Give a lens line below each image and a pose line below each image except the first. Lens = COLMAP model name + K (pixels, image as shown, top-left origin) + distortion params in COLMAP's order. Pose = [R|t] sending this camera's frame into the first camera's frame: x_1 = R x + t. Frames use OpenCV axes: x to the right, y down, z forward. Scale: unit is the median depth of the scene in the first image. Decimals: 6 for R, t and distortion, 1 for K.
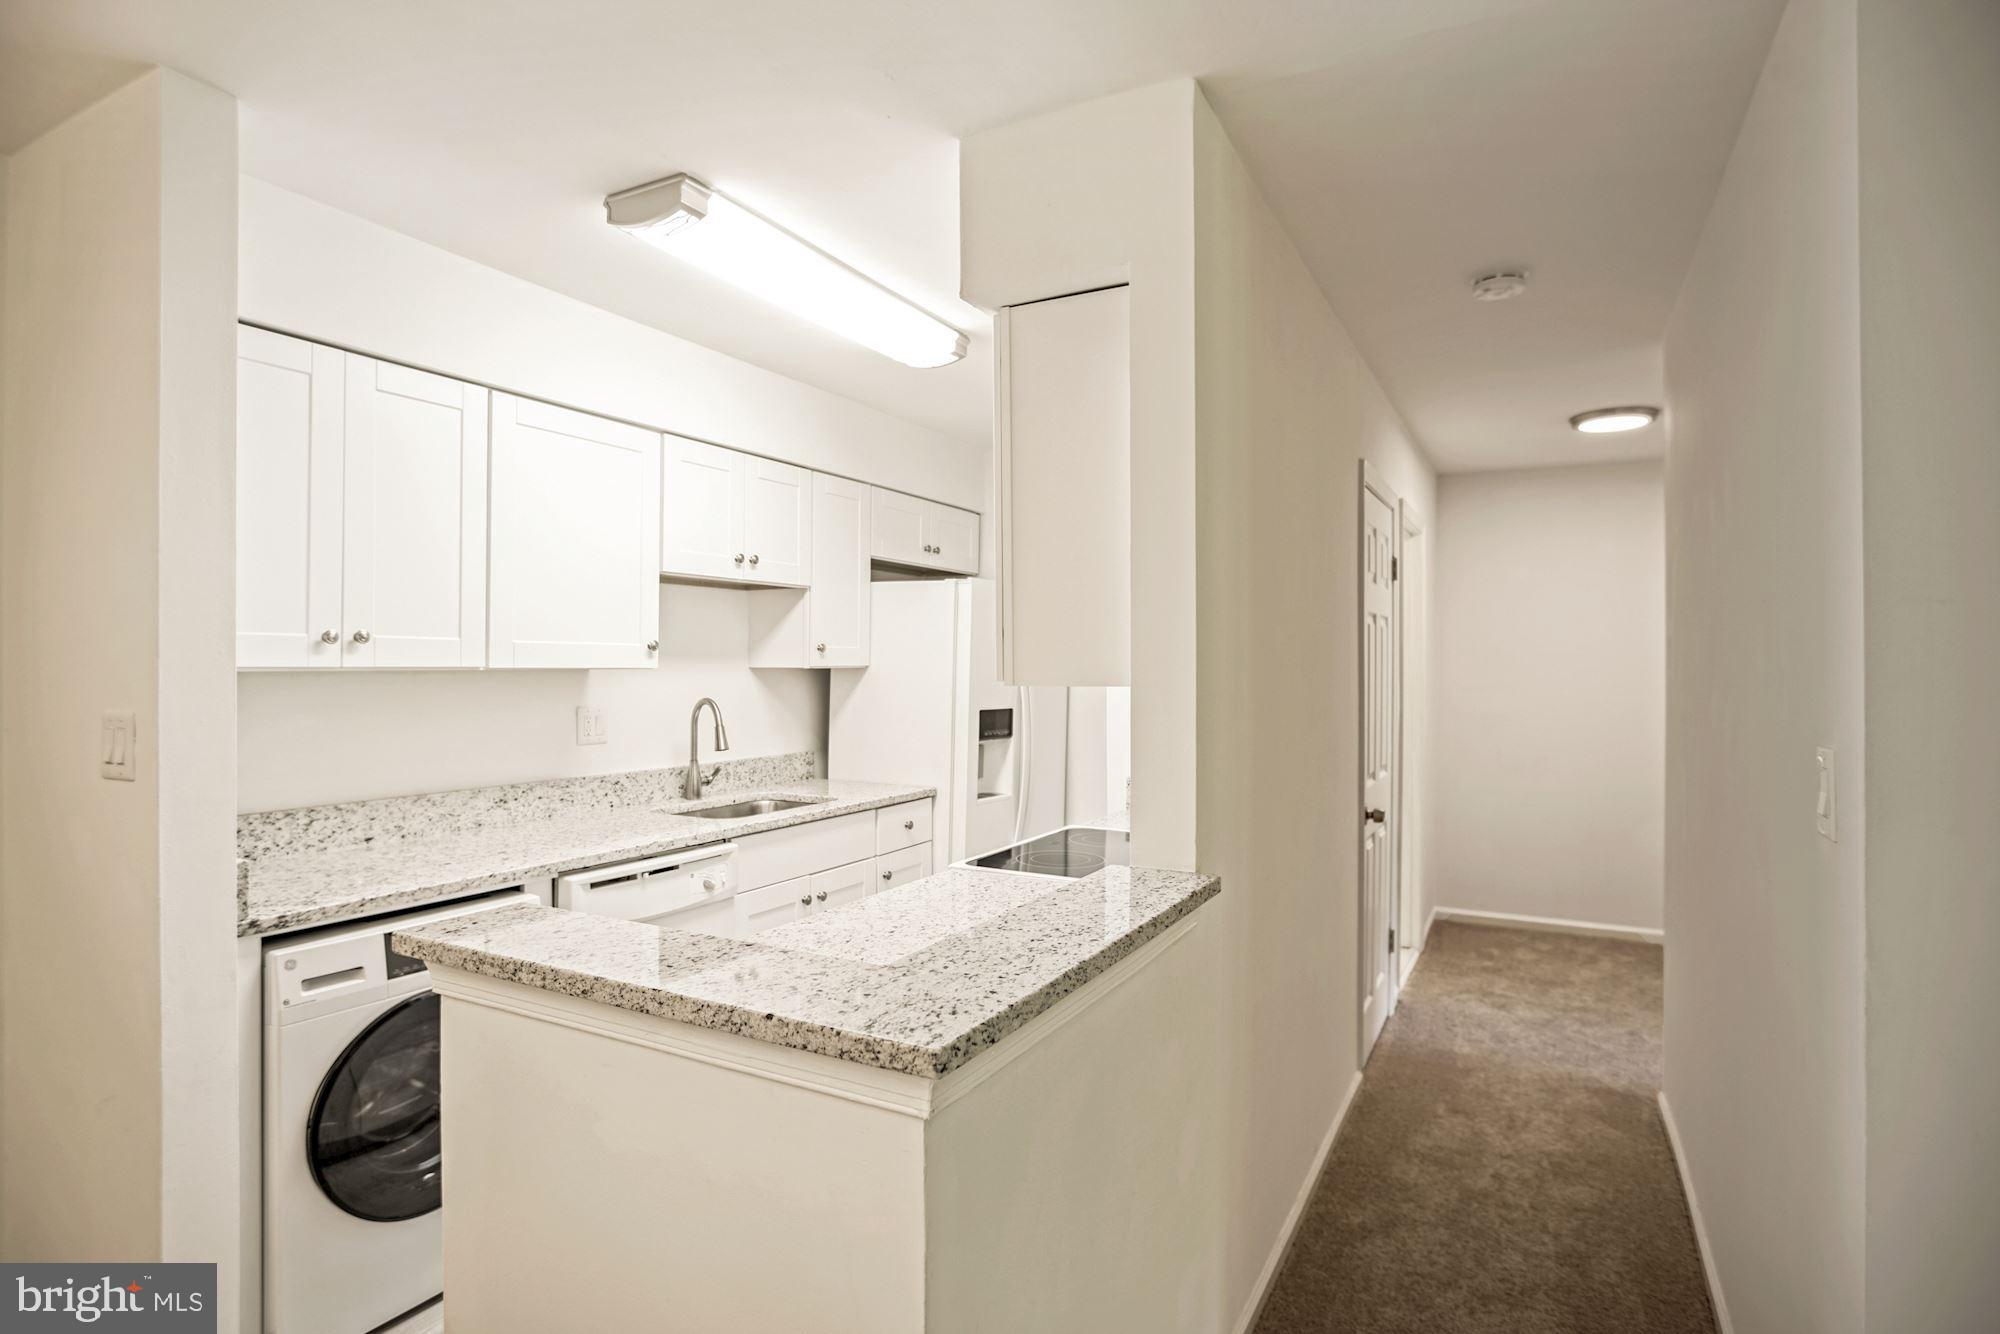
lens RADIAL K [[1058.3, 0, 988.5], [0, 1058.3, 664.6], [0, 0, 1]] dist [-0.041353, 0.023349]
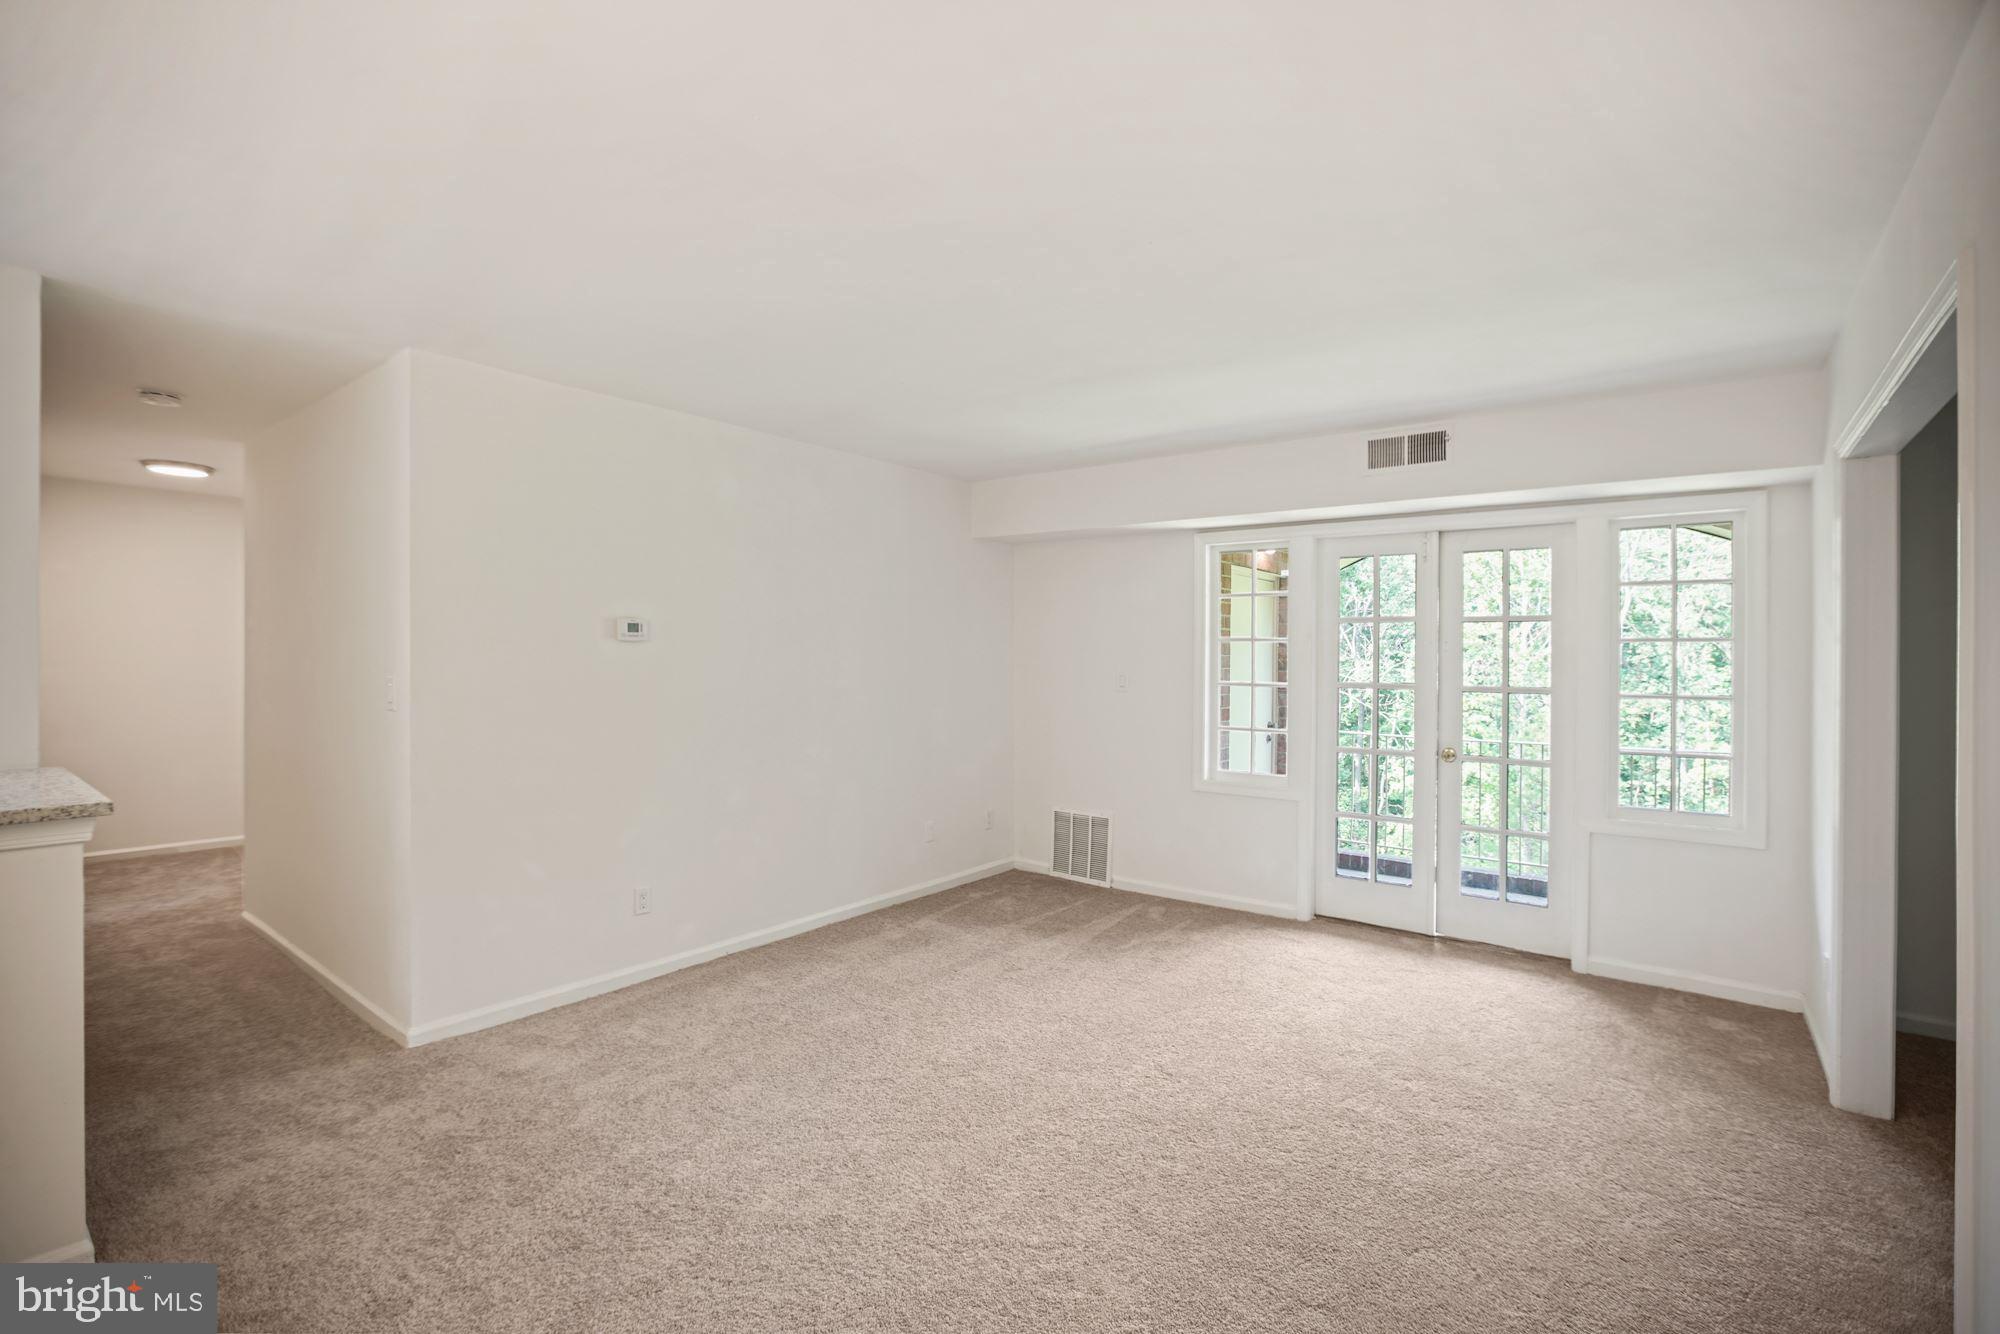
lens RADIAL K [[905.3, 0, 988.7], [0, 905.3, 655.6], [0, 0, 1]] dist [-0.047942, 0.015089]
pose [[0.156276, 0.002829, 0.987709, -0.465464], [-0.008671, 0.999961, -0.001492, 0.010238], [-0.987675, -0.008332, 0.156294, -0.305830]]
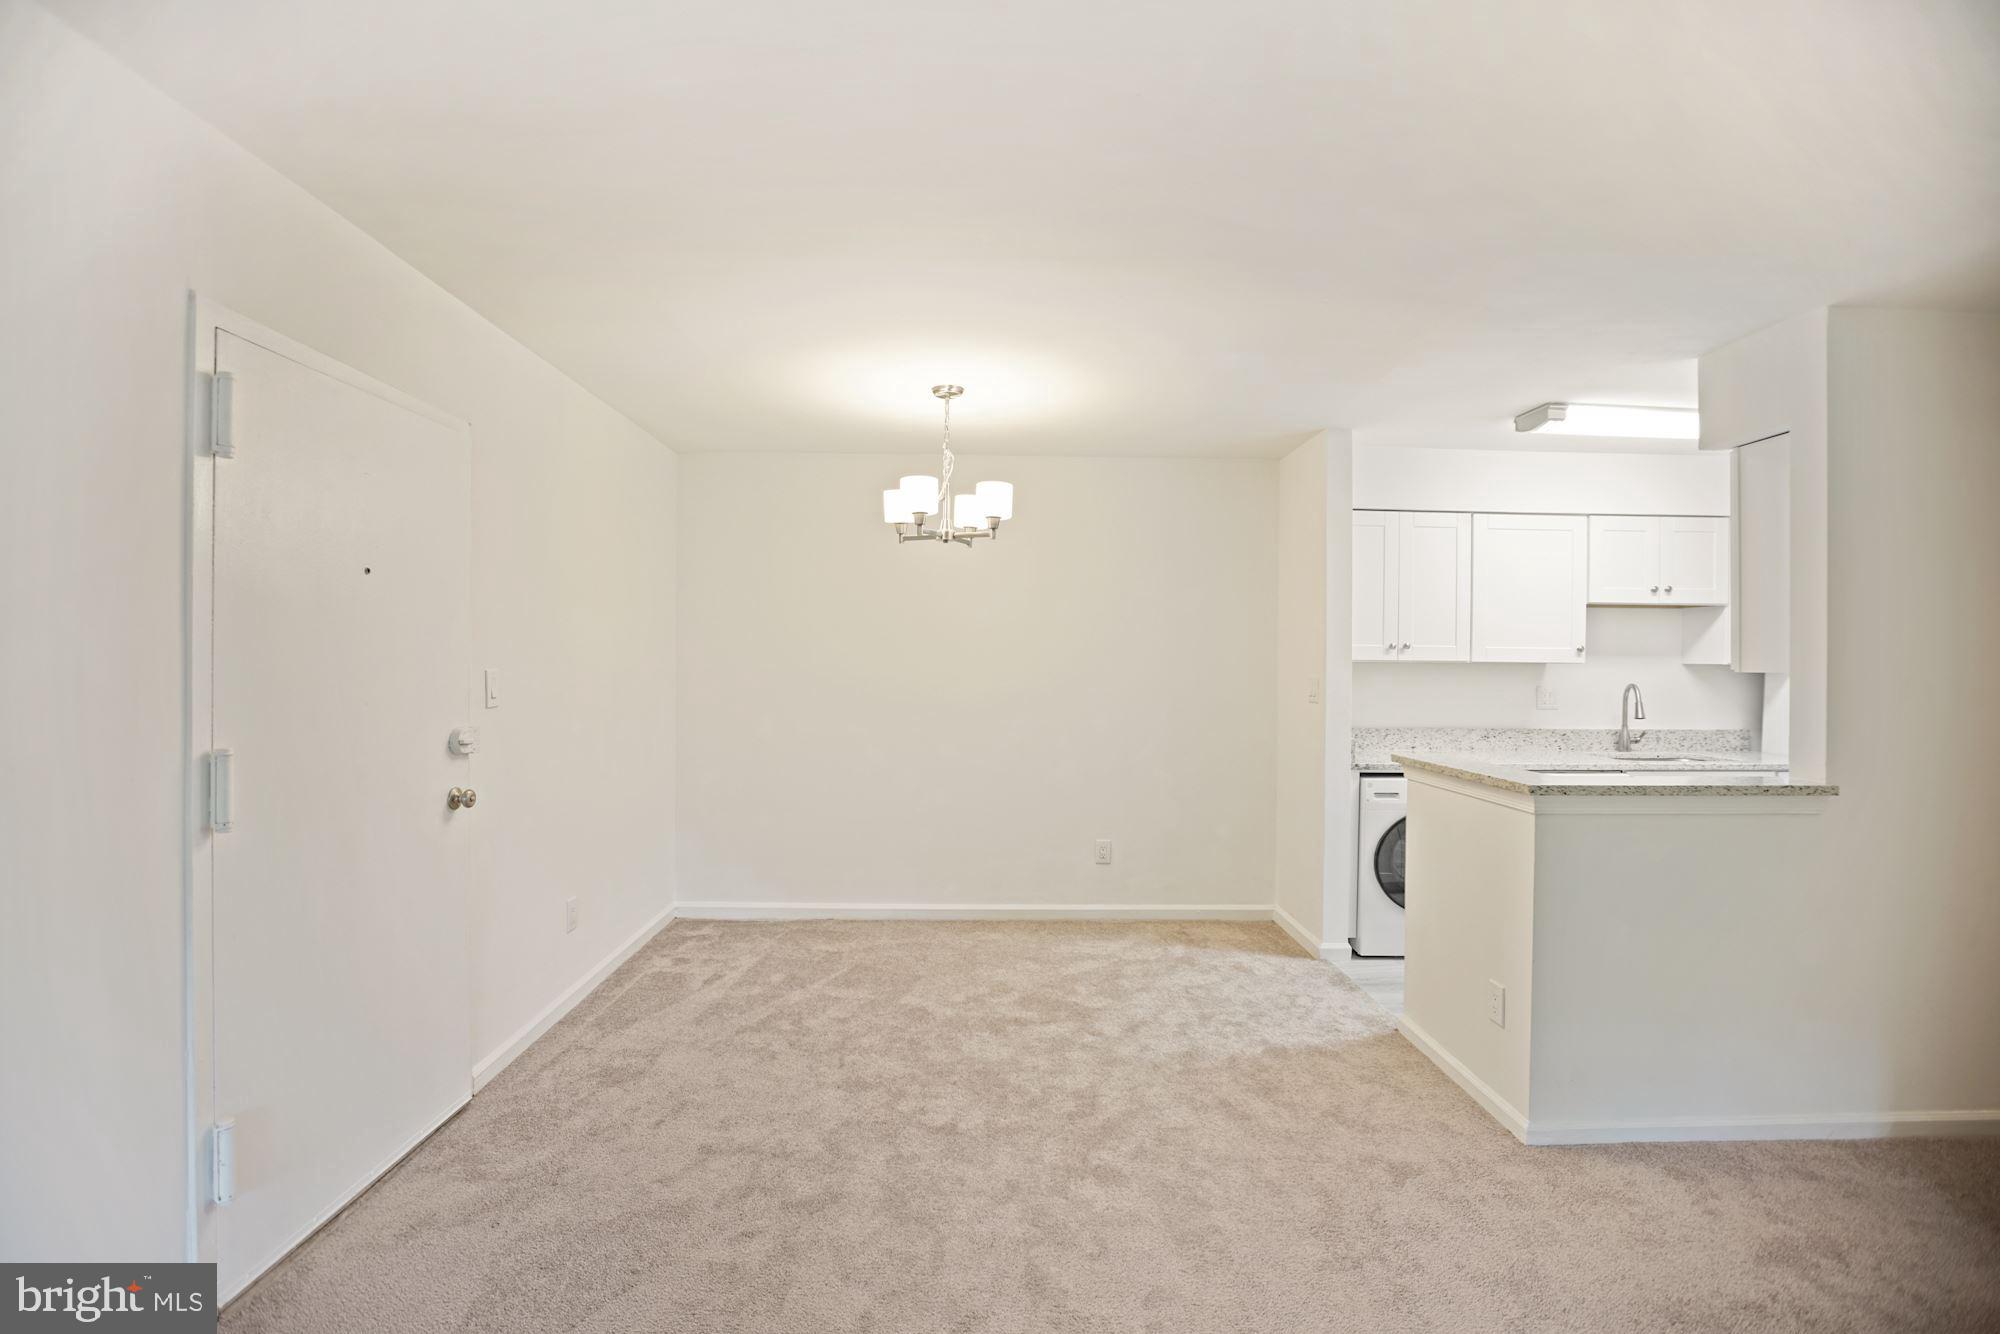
lens RADIAL K [[905.3, 0, 1000.4], [0, 905.3, 667.0], [0, 0, 1]] dist [-0.047942, 0.015089]
pose [[0.512466, 0.008508, -0.858665, 0.362814], [-0.008195, 0.999954, 0.005017, 0.009196], [0.858668, 0.004465, 0.512513, -0.424755]]
